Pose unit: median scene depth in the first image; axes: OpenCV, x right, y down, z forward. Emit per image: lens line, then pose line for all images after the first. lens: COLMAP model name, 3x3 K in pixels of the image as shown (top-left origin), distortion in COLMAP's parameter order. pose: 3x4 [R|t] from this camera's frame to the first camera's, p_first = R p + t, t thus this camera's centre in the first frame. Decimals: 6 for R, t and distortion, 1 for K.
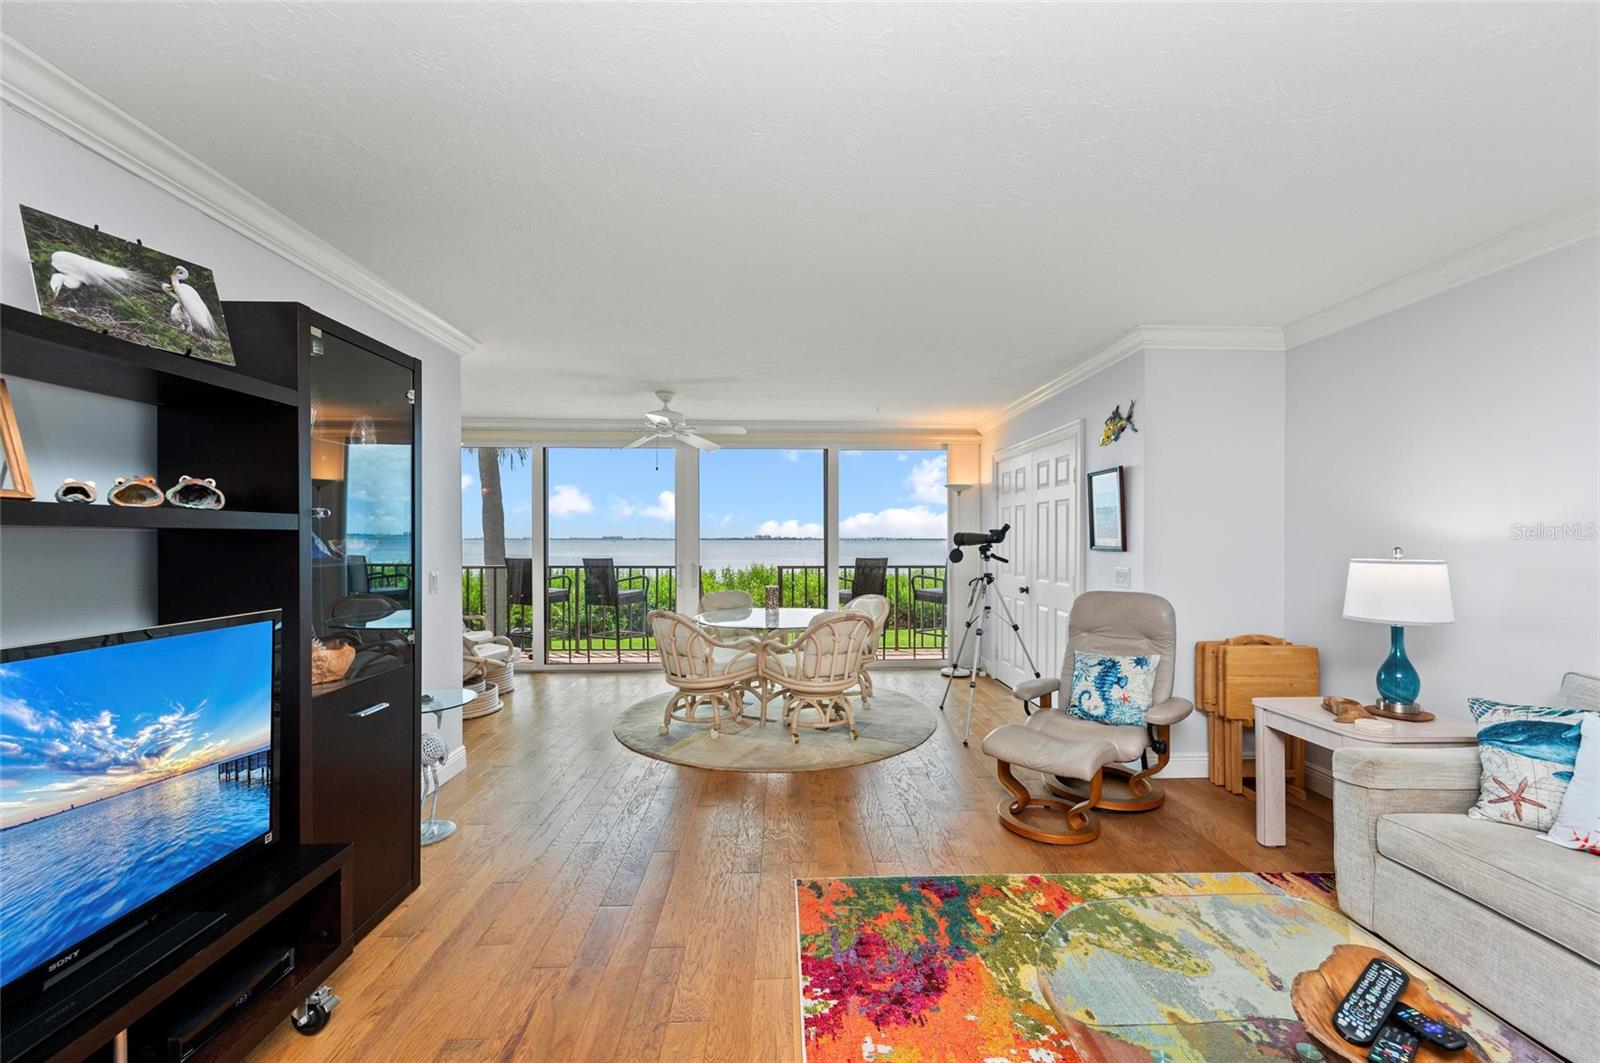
lens RADIAL K [[625.6, 0, 802.7], [0, 625.6, 541.0], [0, 0, 1]] dist [0.000410, -0.002487]
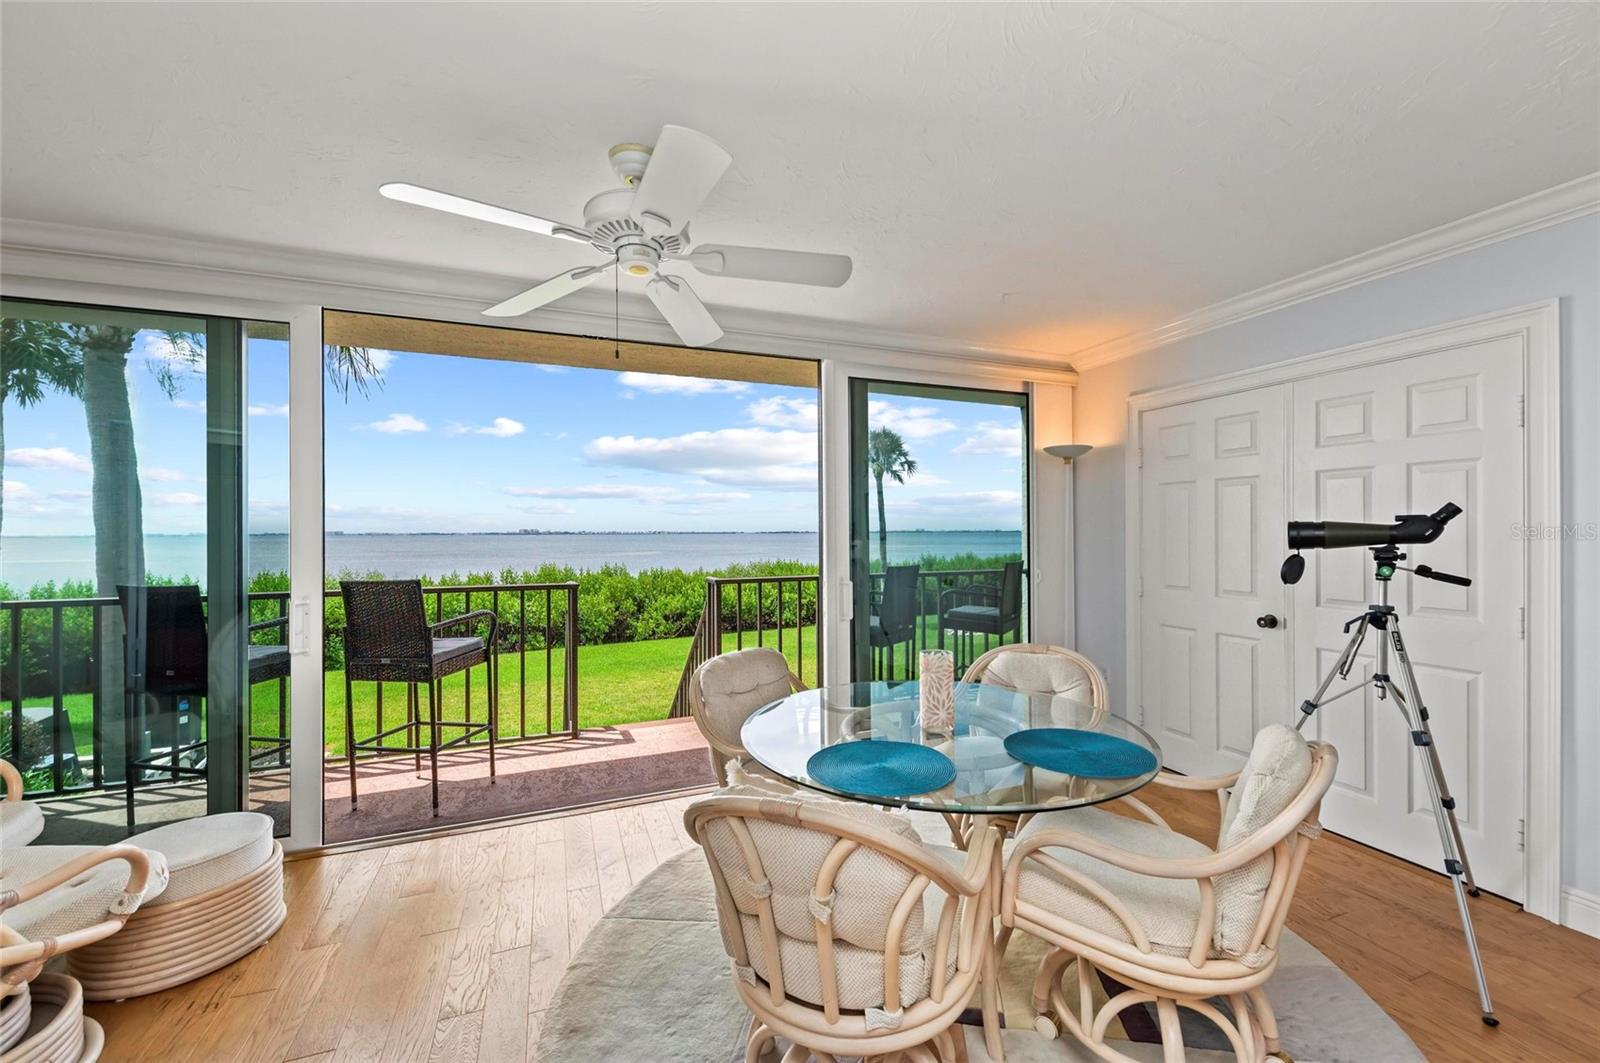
lens RADIAL K [[625.6, 0, 802.7], [0, 625.6, 541.0], [0, 0, 1]] dist [0.000410, -0.002487]
pose [[0.938321, -0.012327, 0.345545, -0.225942], [0.008250, 0.999878, 0.013268, -0.006511], [-0.345666, -0.009599, 0.938308, 0.537143]]
